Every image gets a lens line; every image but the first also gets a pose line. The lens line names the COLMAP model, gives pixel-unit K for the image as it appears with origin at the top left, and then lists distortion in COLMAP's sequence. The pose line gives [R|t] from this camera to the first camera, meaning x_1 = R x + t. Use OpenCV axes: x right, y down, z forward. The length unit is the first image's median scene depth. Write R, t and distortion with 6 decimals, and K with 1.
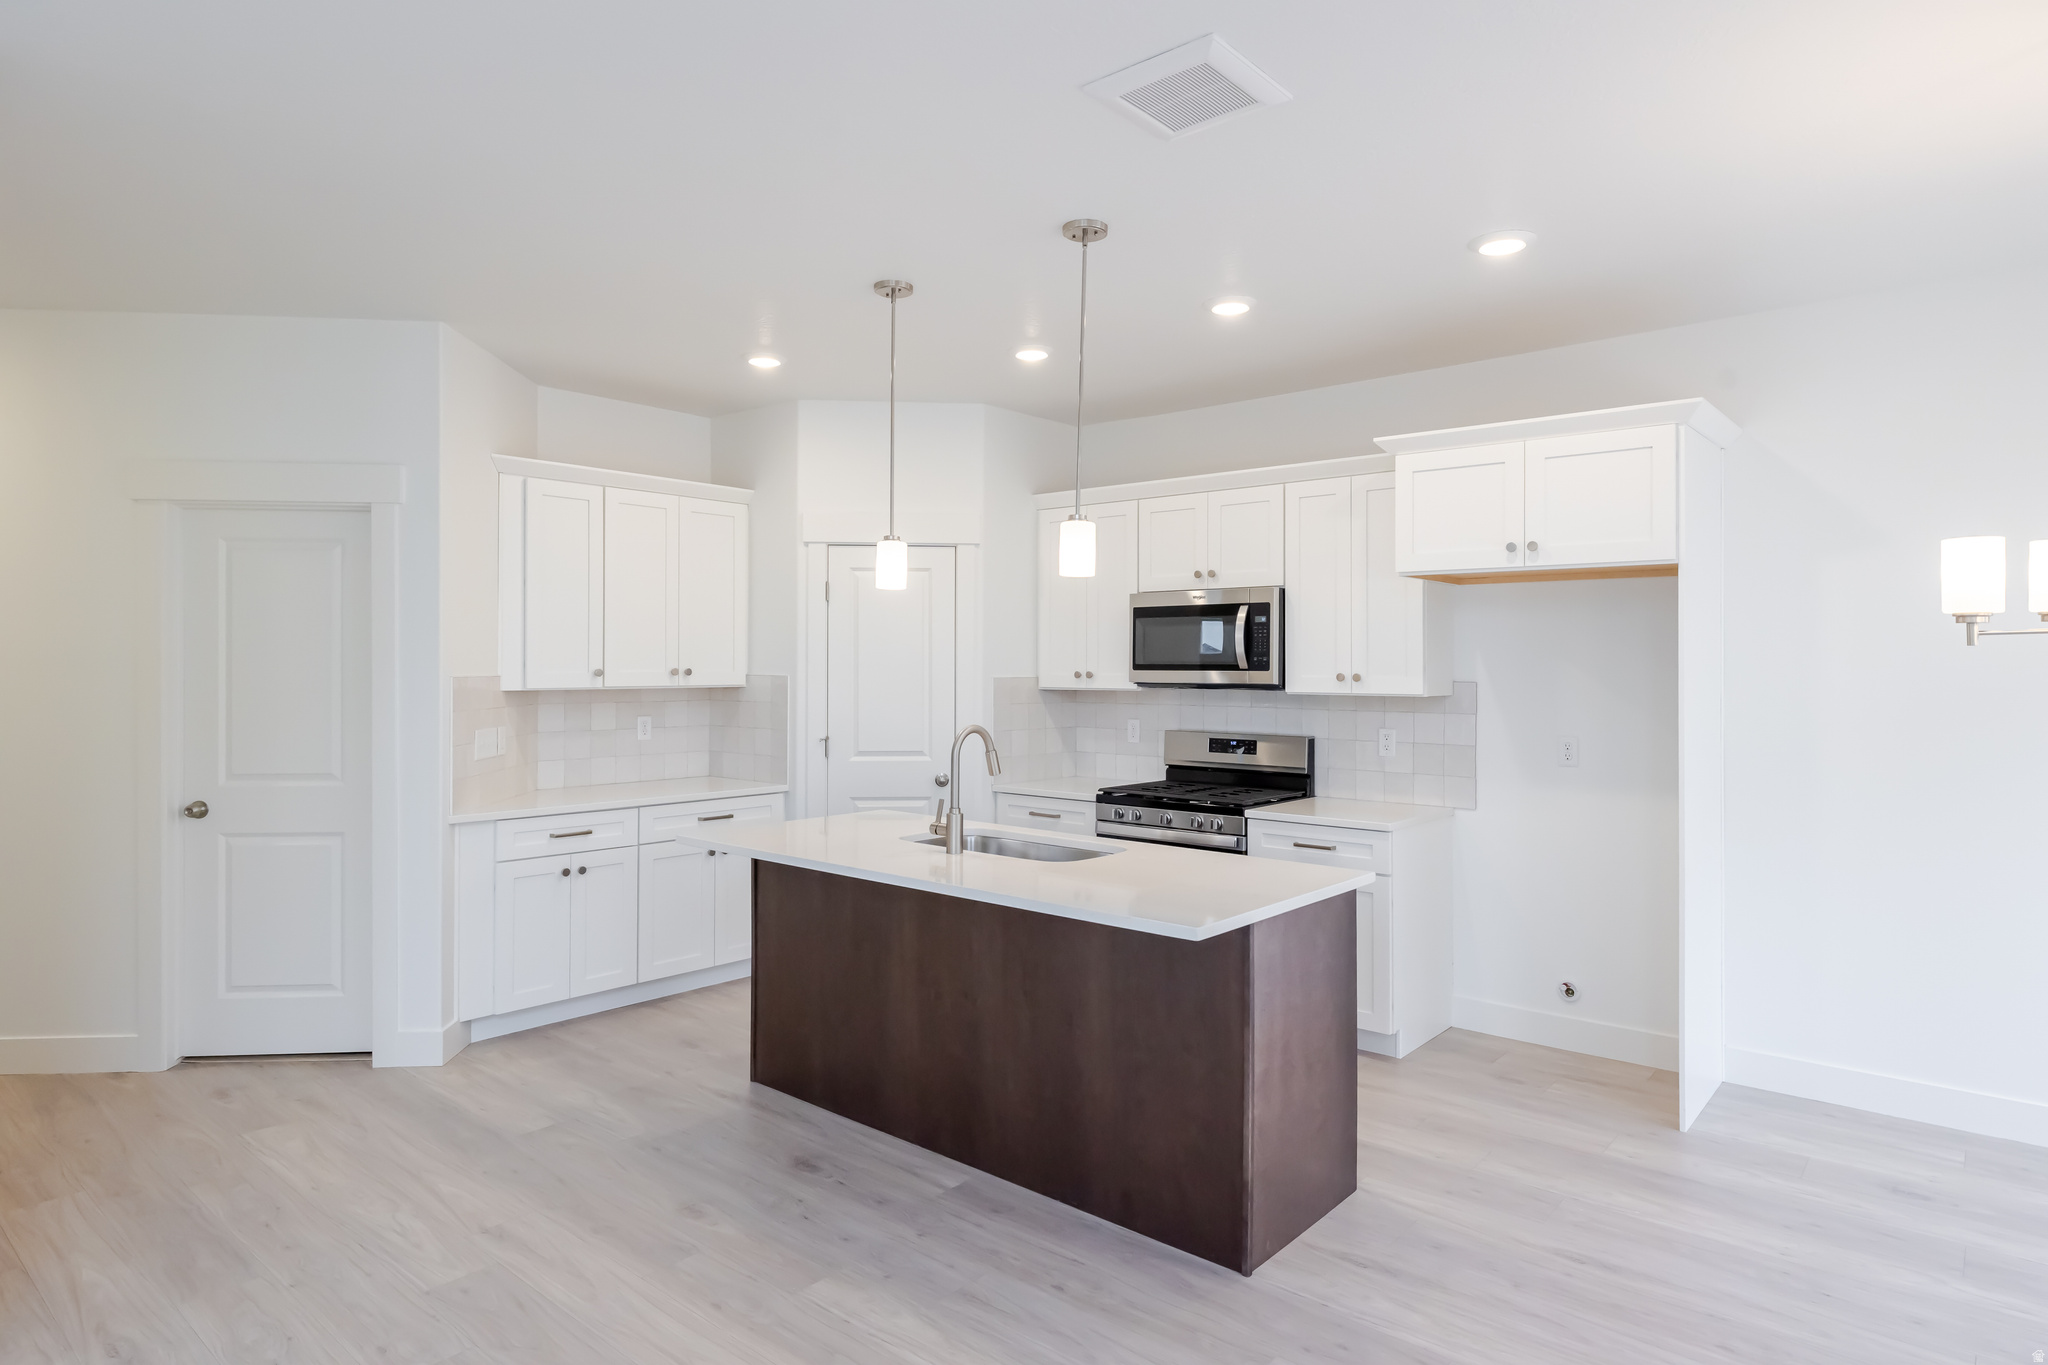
lens RADIAL K [[1164.7, 0, 1023.4], [0, 1164.7, 652.7], [0, 0, 1]] dist [0.000839, -0.001312]
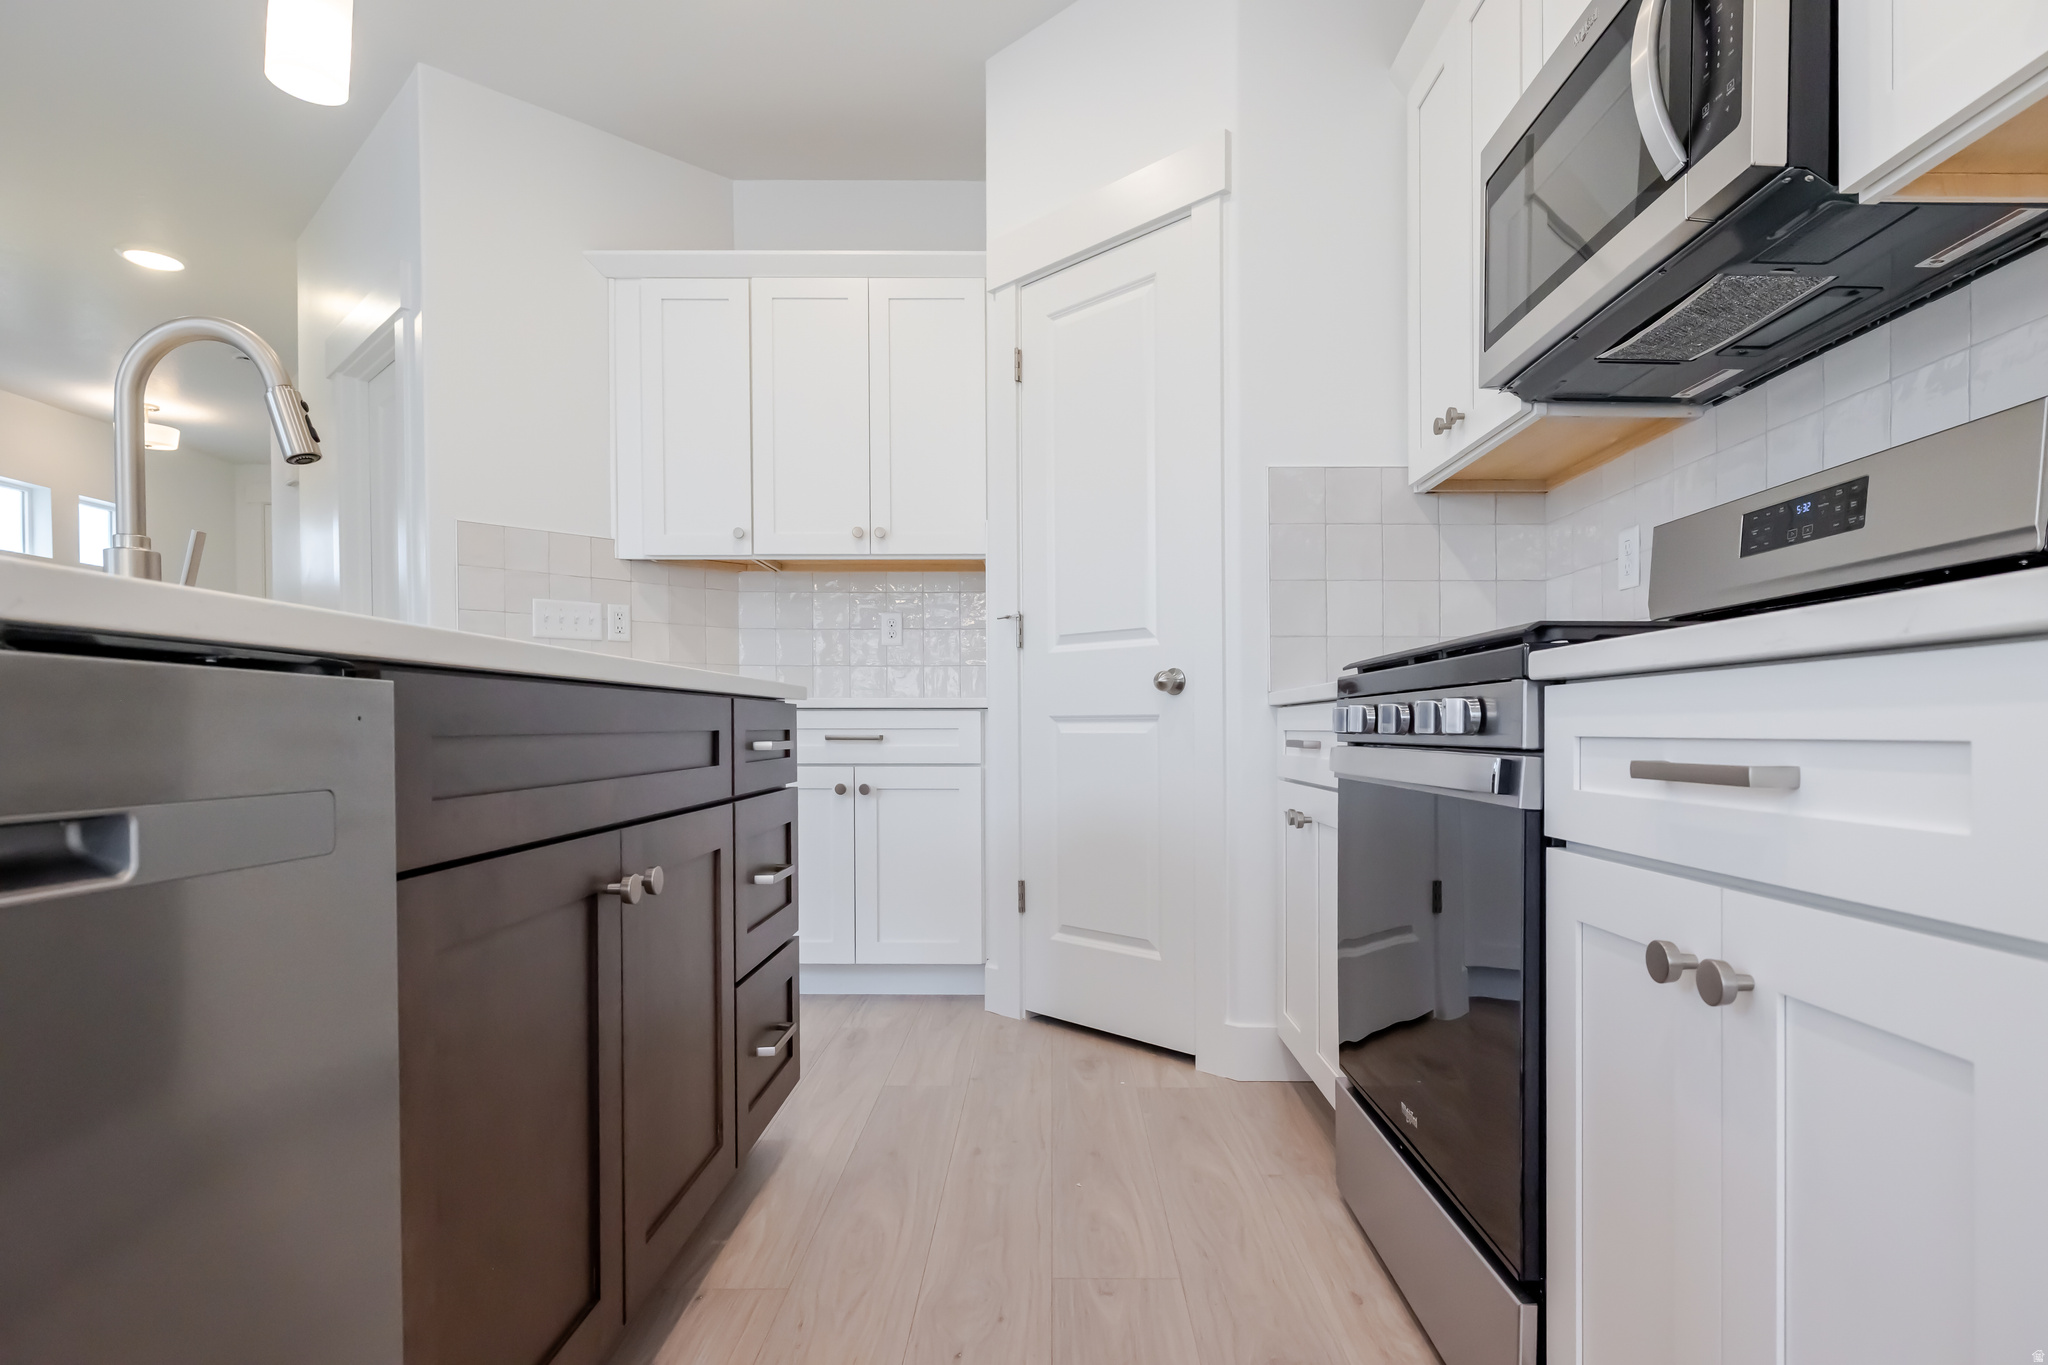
lens RADIAL K [[1096.1, 0, 1049.6], [0, 1096.1, 726.9], [0, 0, 1]] dist [-0.004754, -0.000410]
pose [[0.651077, -0.005420, -0.758992, 0.310487], [0.013121, 0.999905, 0.004115, 0.151489], [0.758898, -0.012638, 0.651087, 0.771401]]
